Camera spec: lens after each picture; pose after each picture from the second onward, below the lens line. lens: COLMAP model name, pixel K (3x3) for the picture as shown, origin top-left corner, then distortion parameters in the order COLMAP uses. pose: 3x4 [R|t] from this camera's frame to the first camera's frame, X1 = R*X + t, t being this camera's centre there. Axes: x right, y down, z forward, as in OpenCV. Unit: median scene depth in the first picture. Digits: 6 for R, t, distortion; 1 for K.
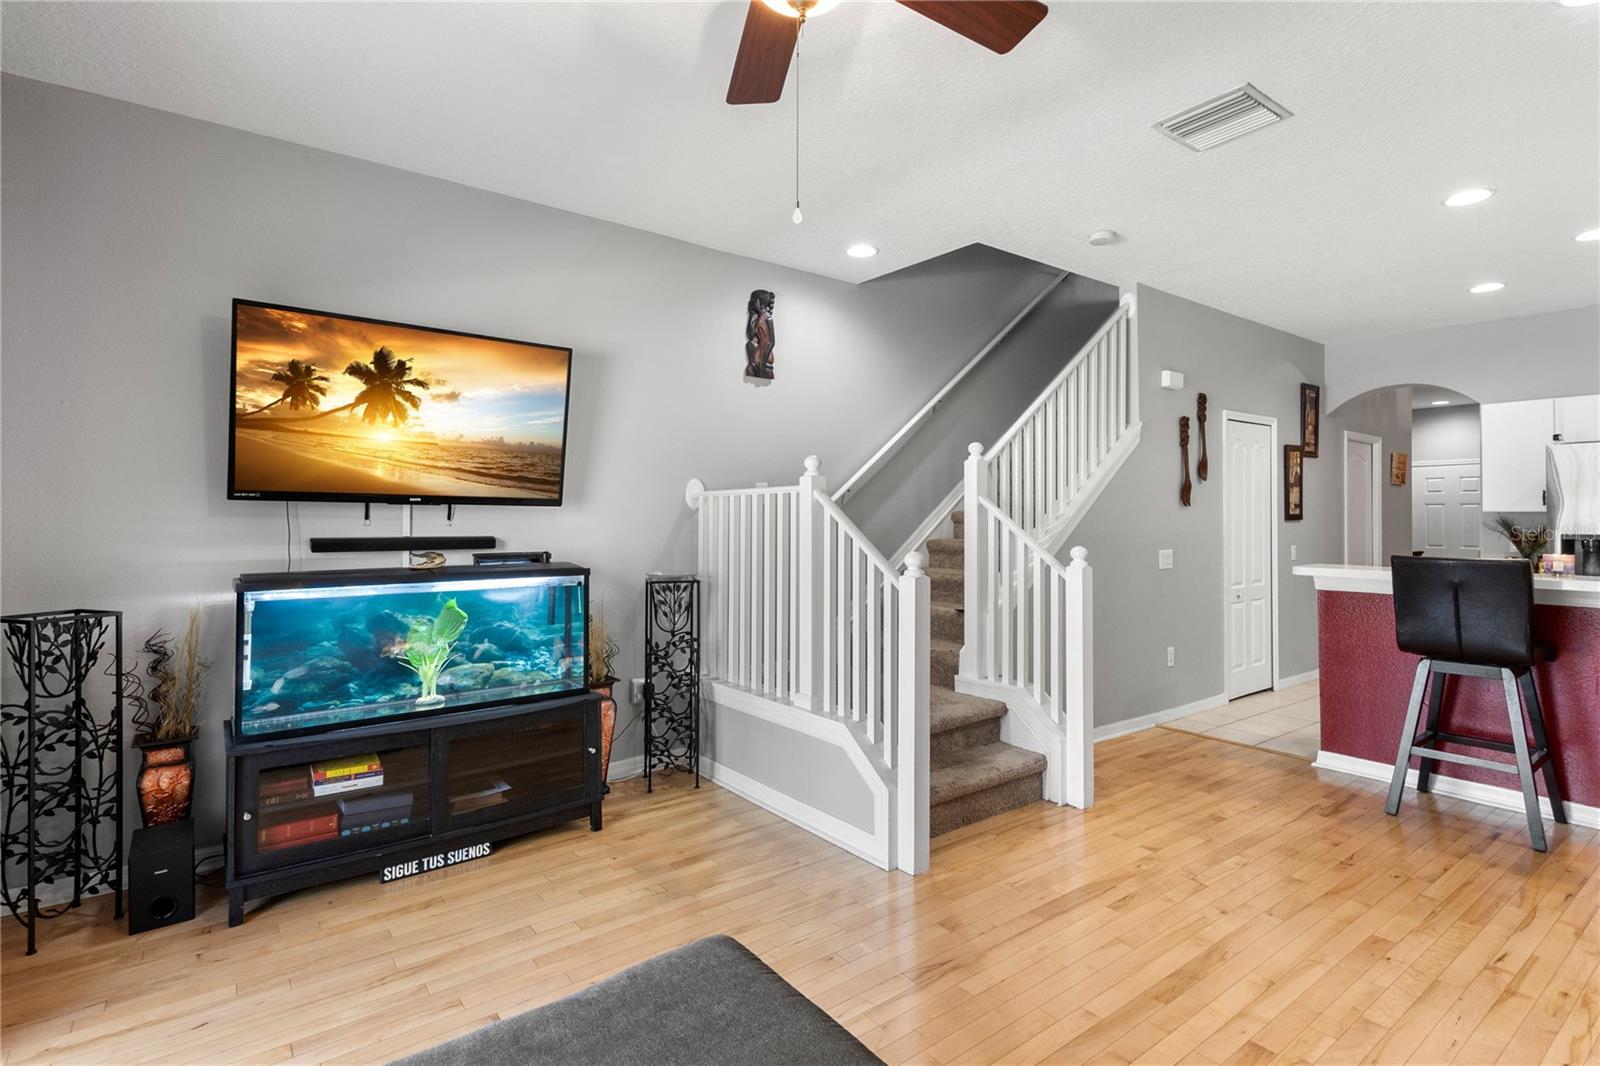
lens RADIAL K [[771.3, 0, 808.0], [0, 771.3, 495.8], [0, 0, 1]] dist [0.010374, -0.000070]
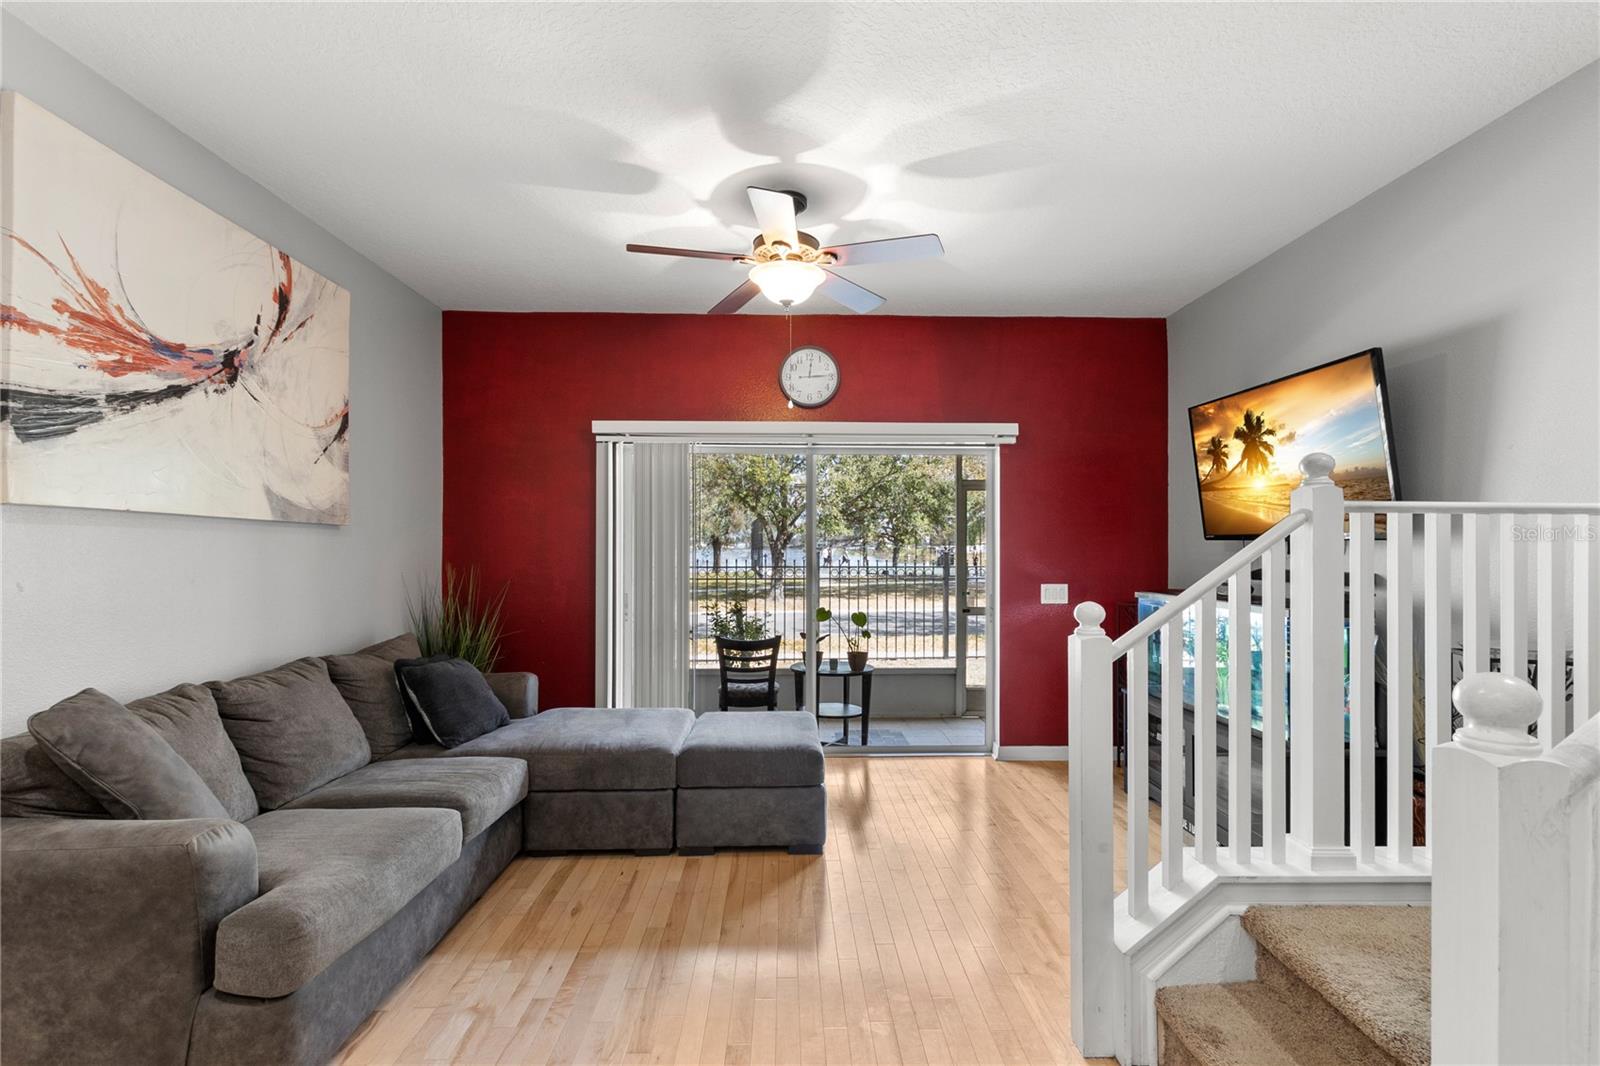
lens RADIAL K [[725.4, 0, 794.6], [0, 725.4, 543.8], [0, 0, 1]] dist [0.009800, -0.005111]
pose [[-0.579846, -0.006769, -0.814698, 0.767909], [0.018726, 0.999591, -0.021633, 0.025997], [0.814511, -0.027800, -0.579482, 1.068612]]
